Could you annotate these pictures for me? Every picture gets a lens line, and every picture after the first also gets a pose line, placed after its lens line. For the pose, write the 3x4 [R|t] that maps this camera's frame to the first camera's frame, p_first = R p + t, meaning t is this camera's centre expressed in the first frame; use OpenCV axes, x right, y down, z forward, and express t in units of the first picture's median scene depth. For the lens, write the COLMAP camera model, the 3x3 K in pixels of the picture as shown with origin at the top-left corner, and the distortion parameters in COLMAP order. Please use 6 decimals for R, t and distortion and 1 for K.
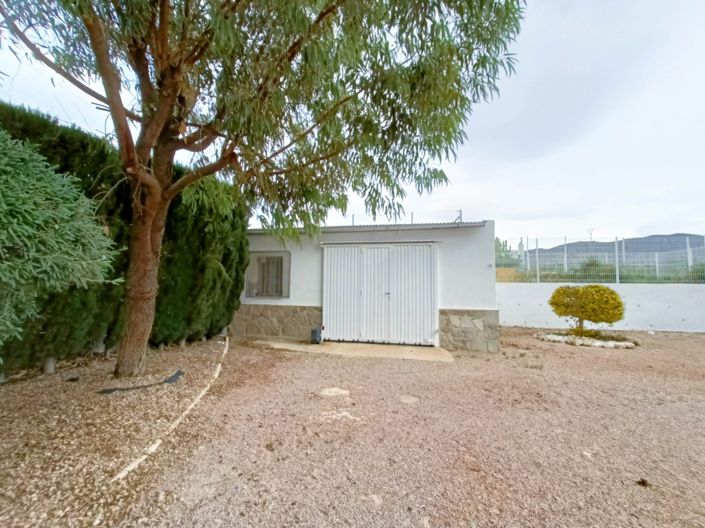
lens RADIAL K [[312.7, 0, 352.2], [0, 312.7, 264.1], [0, 0, 1]] dist [0.005068, 0.000294]
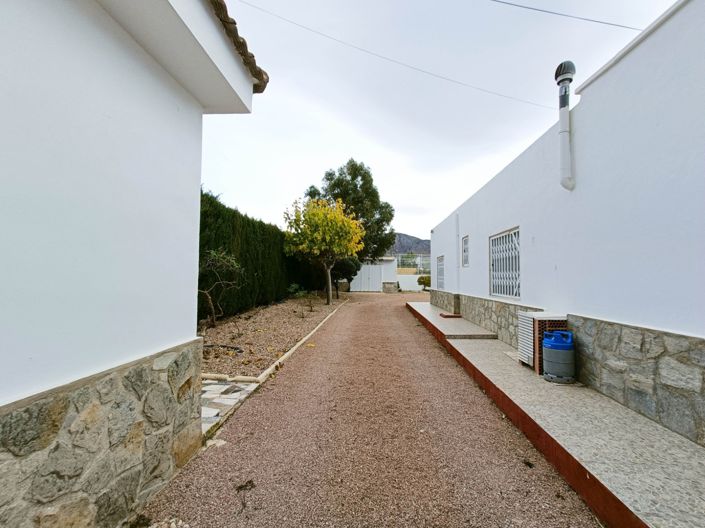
lens RADIAL K [[312.7, 0, 354.0], [0, 312.7, 265.0], [0, 0, 1]] dist [0.005068, 0.000294]
pose [[0.986473, 0.003134, 0.163894, -0.556882], [-0.008743, 0.999400, 0.033513, -0.153072], [-0.163691, -0.034493, 0.985908, -2.177654]]
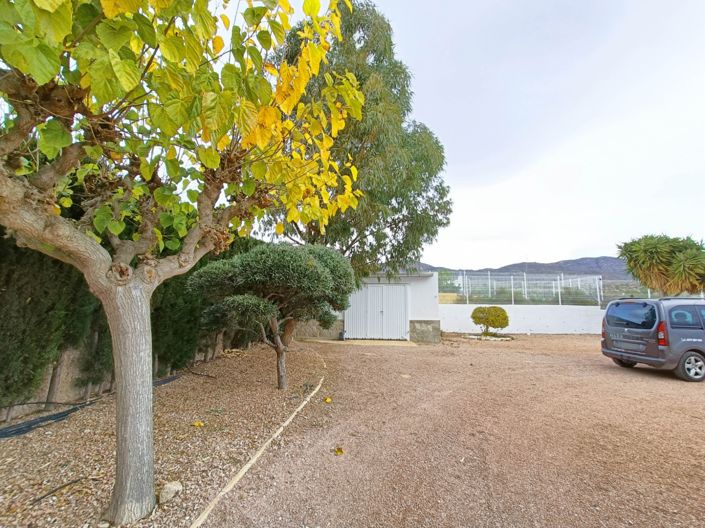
lens RADIAL K [[312.7, 0, 352.2], [0, 312.7, 263.8], [0, 0, 1]] dist [0.005068, 0.000294]
pose [[0.991760, 0.014793, 0.127249, -0.246551], [-0.007423, 0.998278, -0.058194, -0.064787], [-0.127891, 0.056770, 0.990162, -0.668599]]
